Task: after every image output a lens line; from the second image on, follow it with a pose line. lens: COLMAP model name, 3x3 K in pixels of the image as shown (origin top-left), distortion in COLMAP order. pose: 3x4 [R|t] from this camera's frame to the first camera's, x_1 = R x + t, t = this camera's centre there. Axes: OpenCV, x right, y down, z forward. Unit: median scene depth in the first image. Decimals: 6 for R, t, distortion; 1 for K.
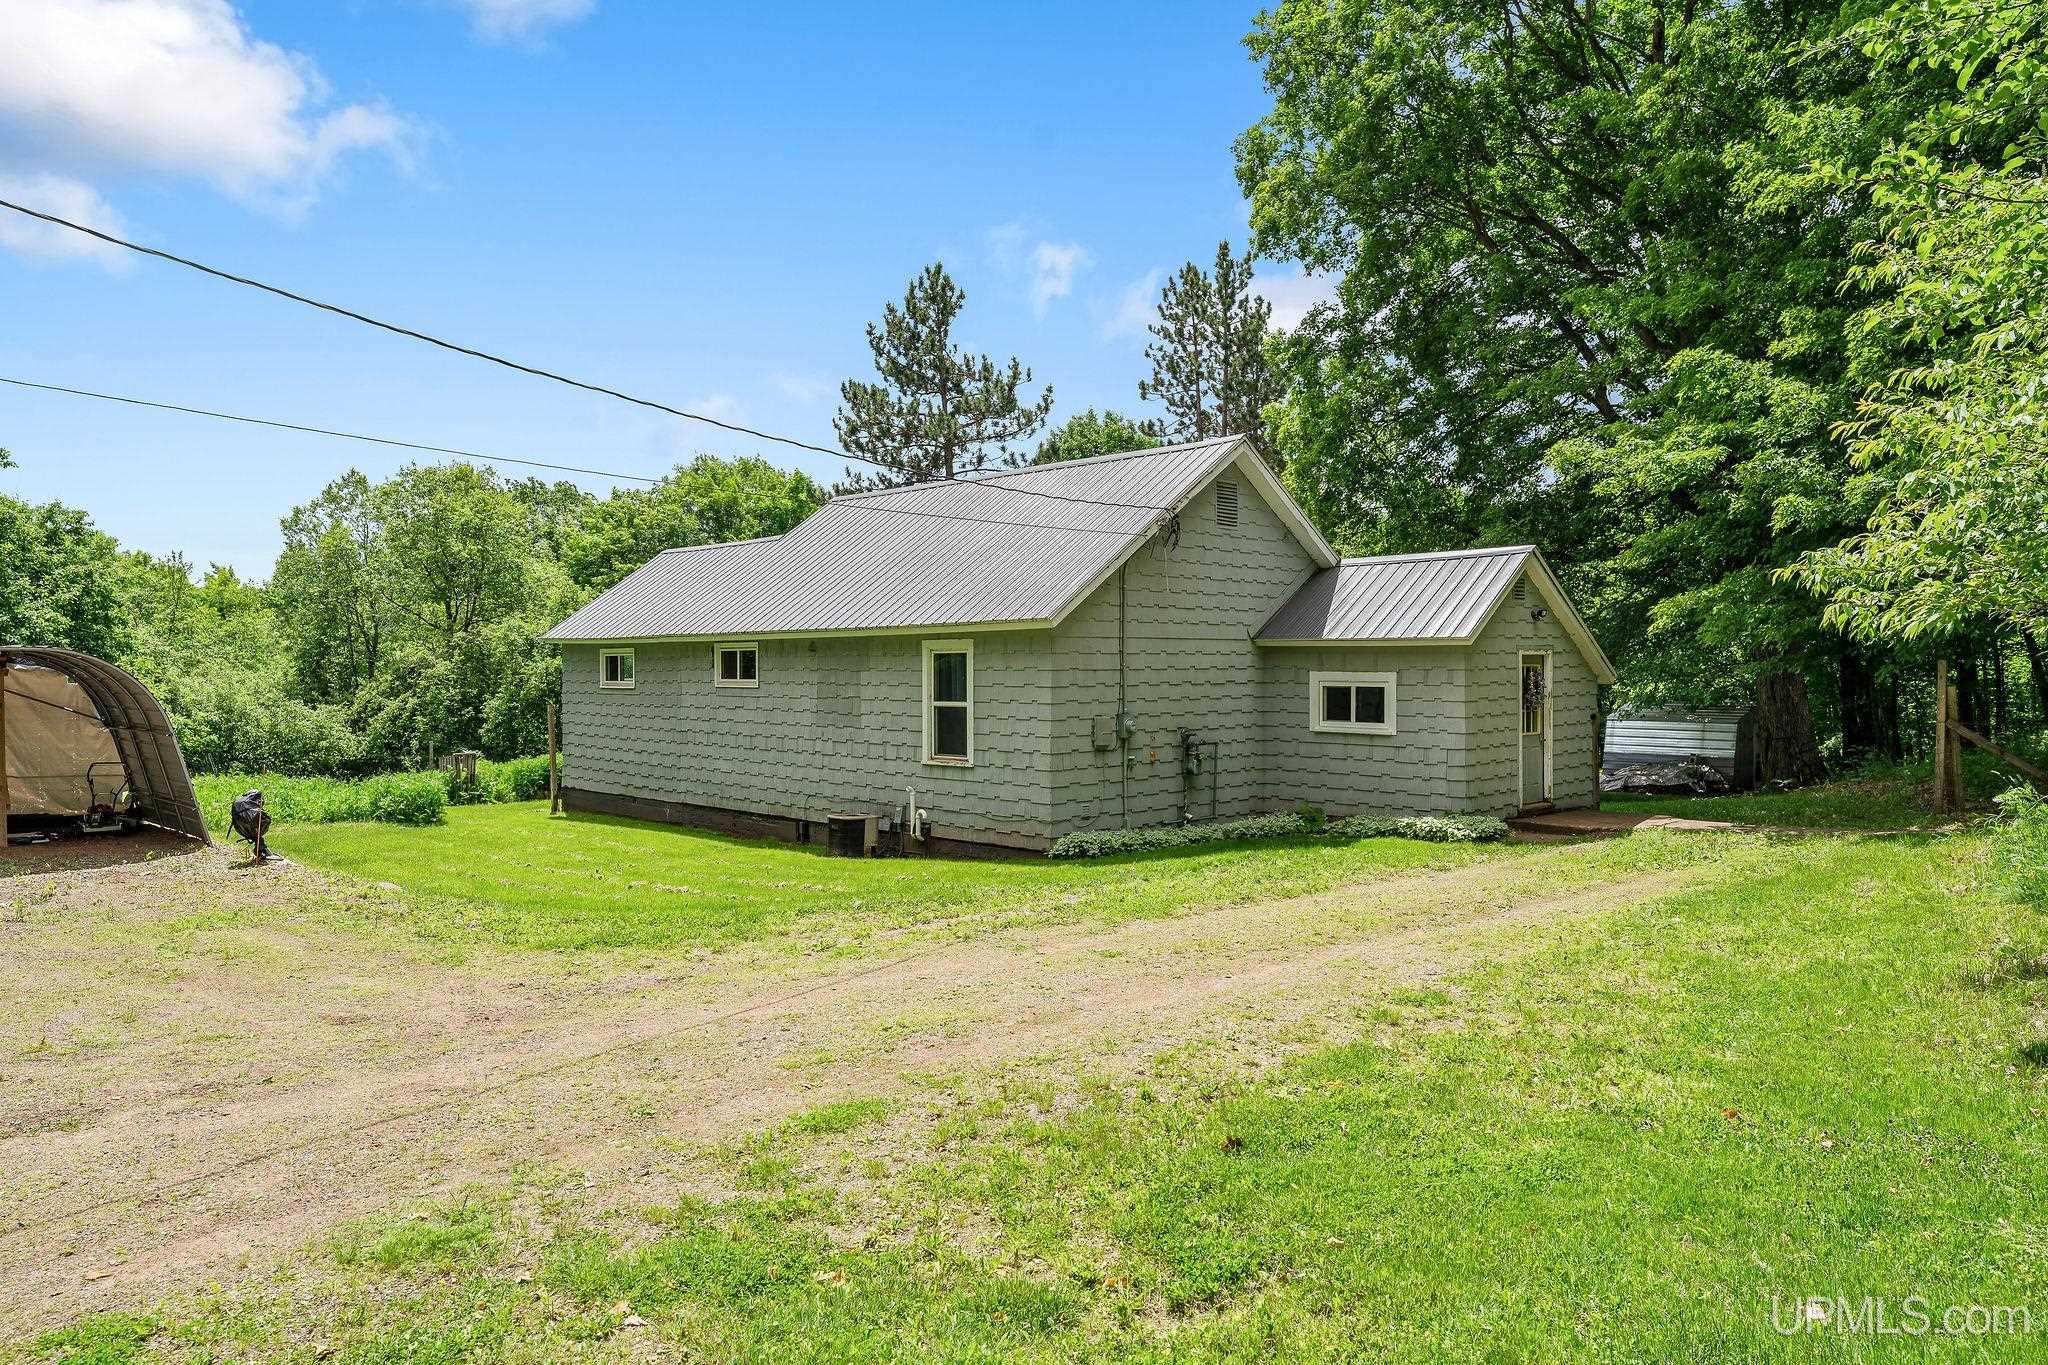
lens RADIAL K [[1385.1, 0, 1030.8], [0, 1385.1, 684.7], [0, 0, 1]] dist [-0.003747, -0.001845]
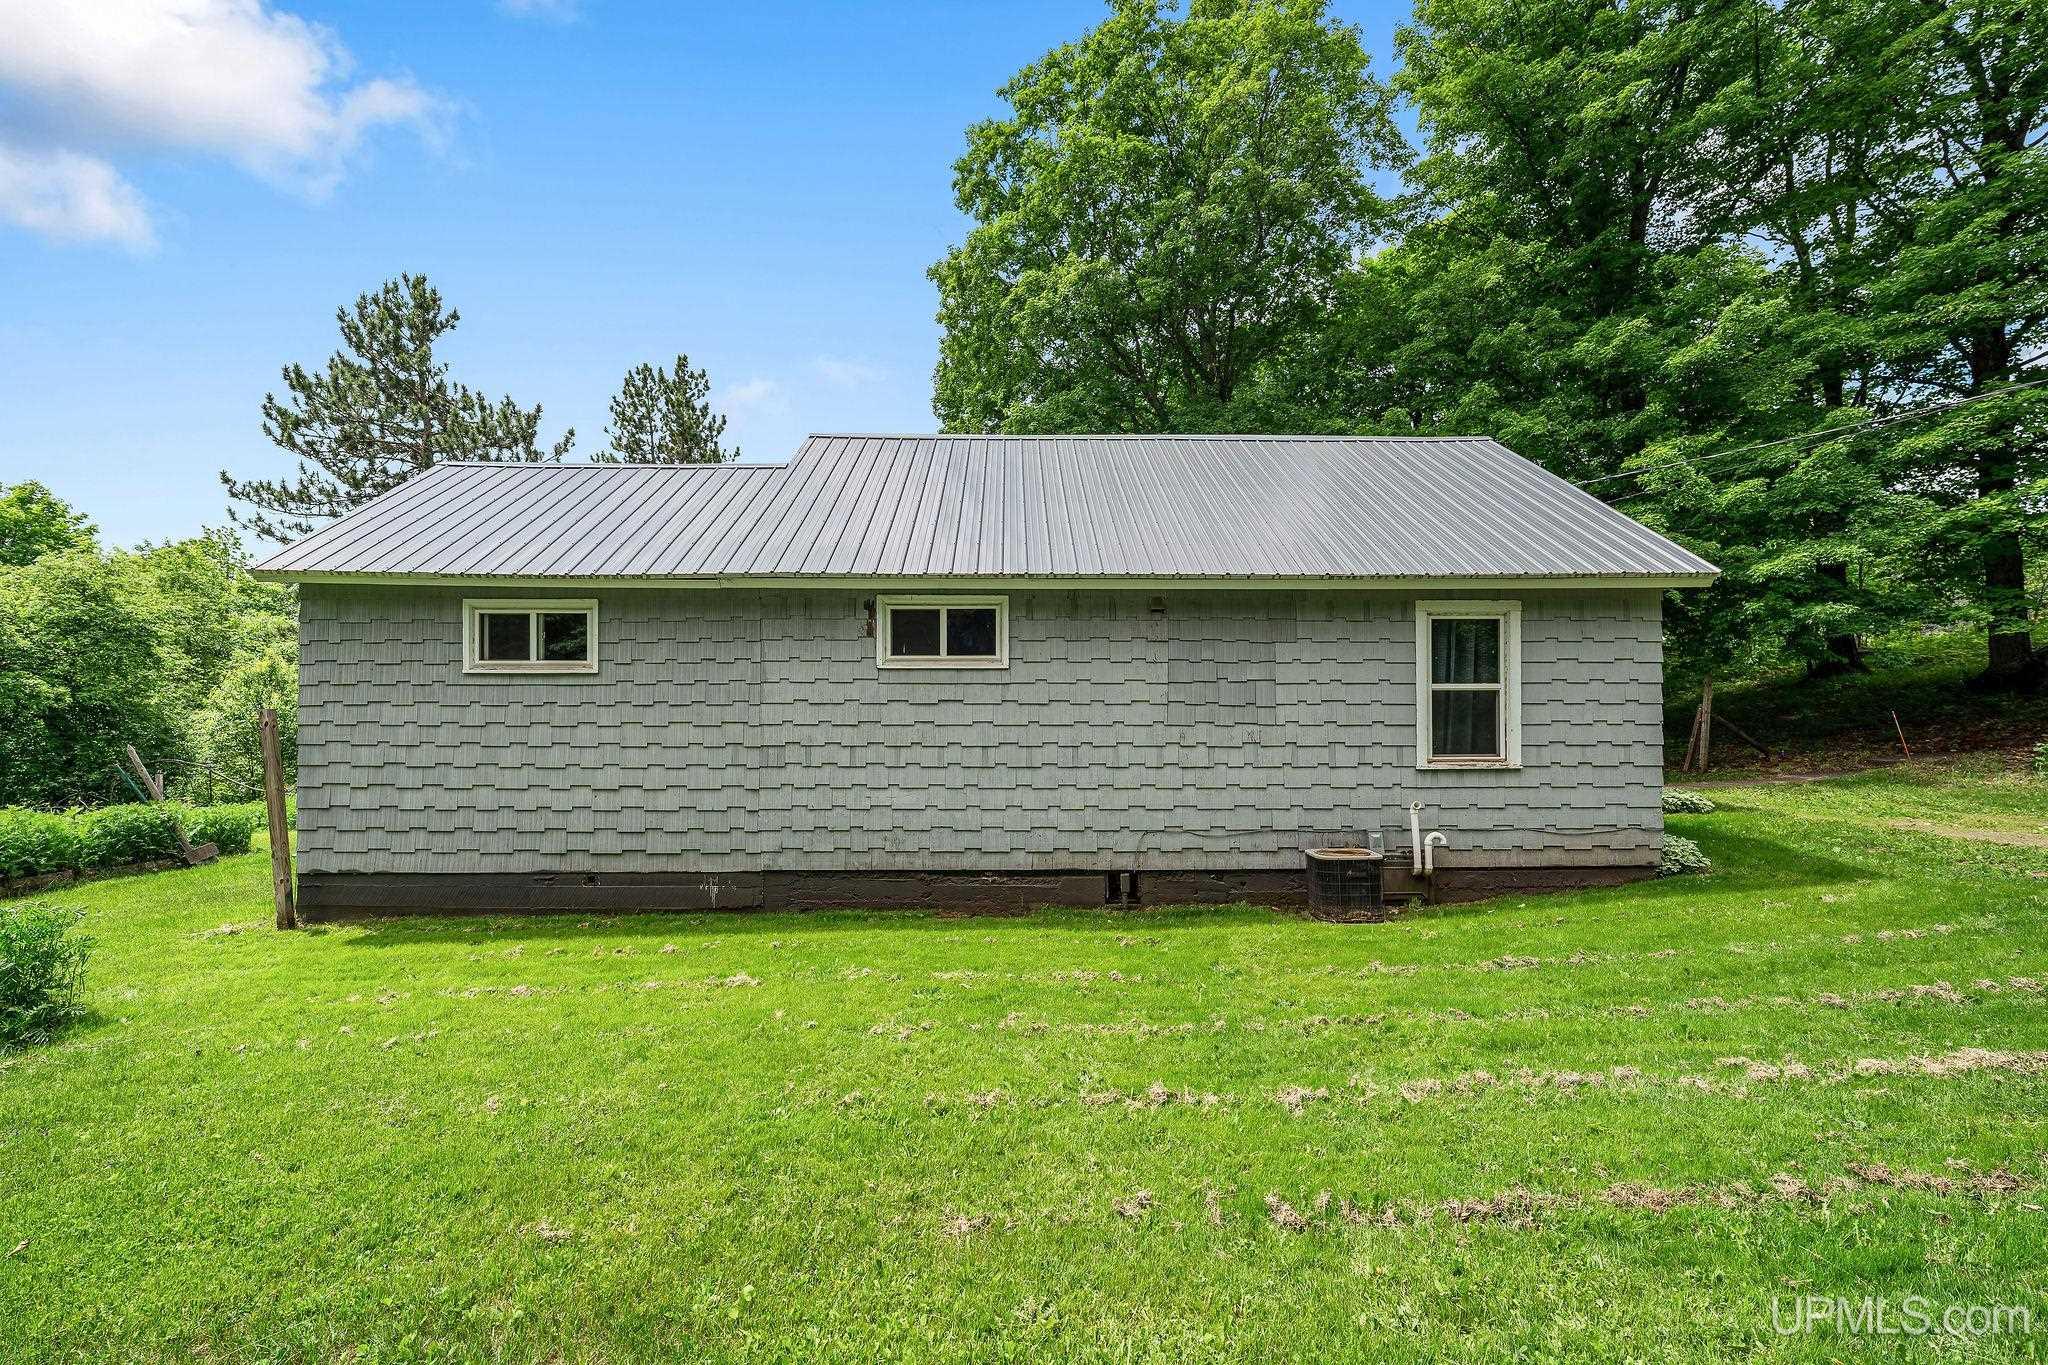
lens RADIAL K [[820.5, 0, 1035.0], [0, 820.5, 711.1], [0, 0, 1]] dist [-0.000566, -0.000077]
pose [[0.677936, 0.008978, 0.735066, -0.448412], [0.008385, 0.999766, -0.019944, 0.028120], [-0.735073, 0.019685, 0.677702, 0.720268]]
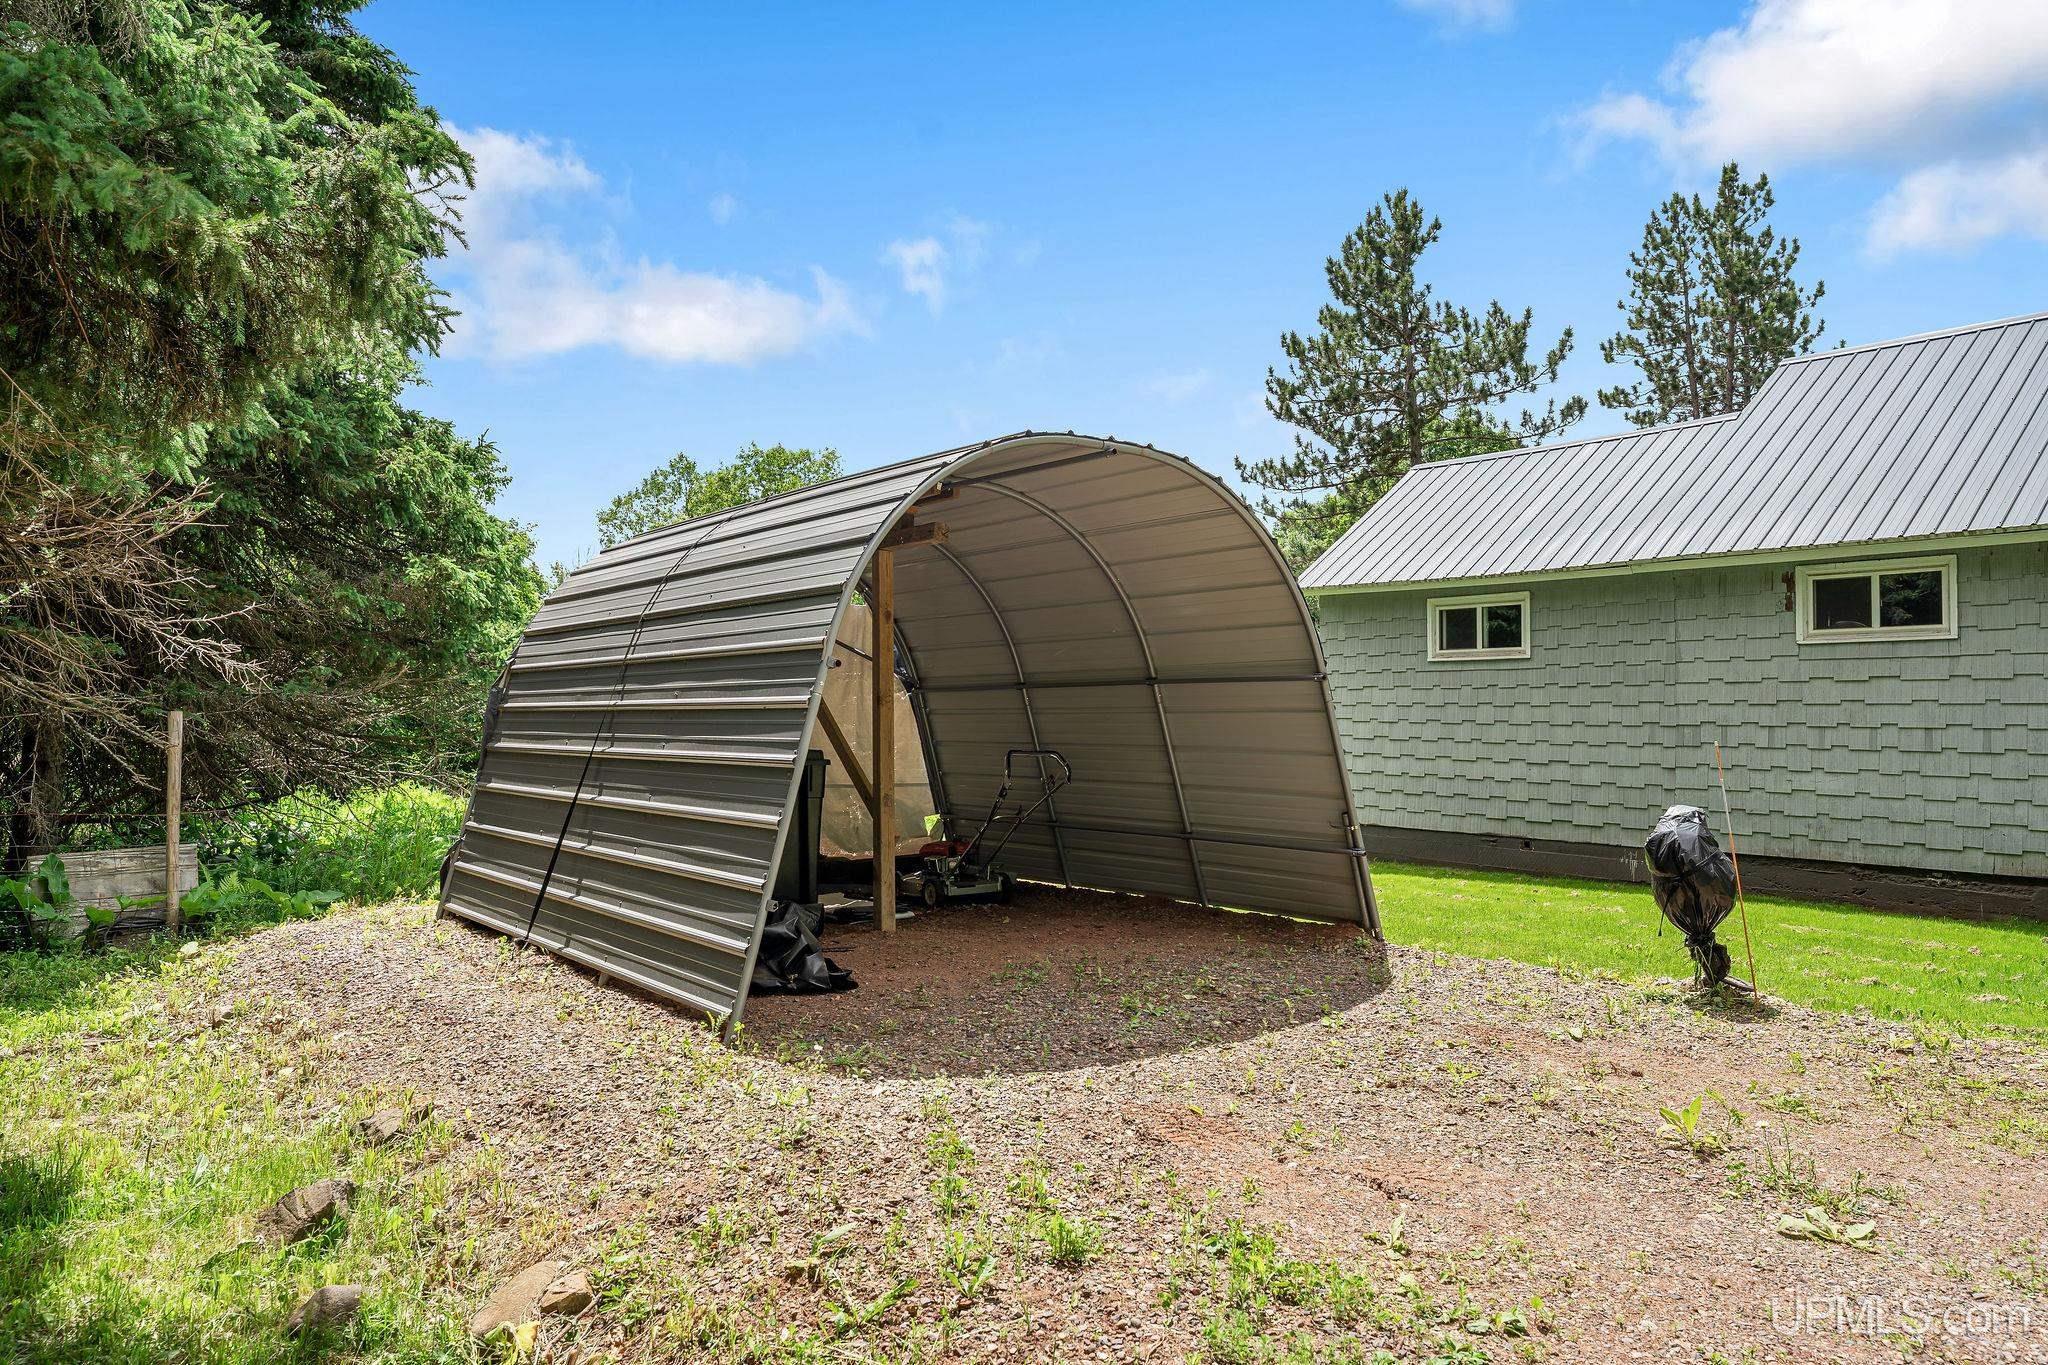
lens RADIAL K [[1385.1, 0, 1016.2], [0, 1385.1, 679.8], [0, 0, 1]] dist [-0.003747, -0.001845]
pose [[0.995473, 0.004693, -0.094926, -0.498060], [-0.008347, 0.999238, -0.038140, 0.040850], [0.094675, 0.038760, 0.994753, 0.416389]]
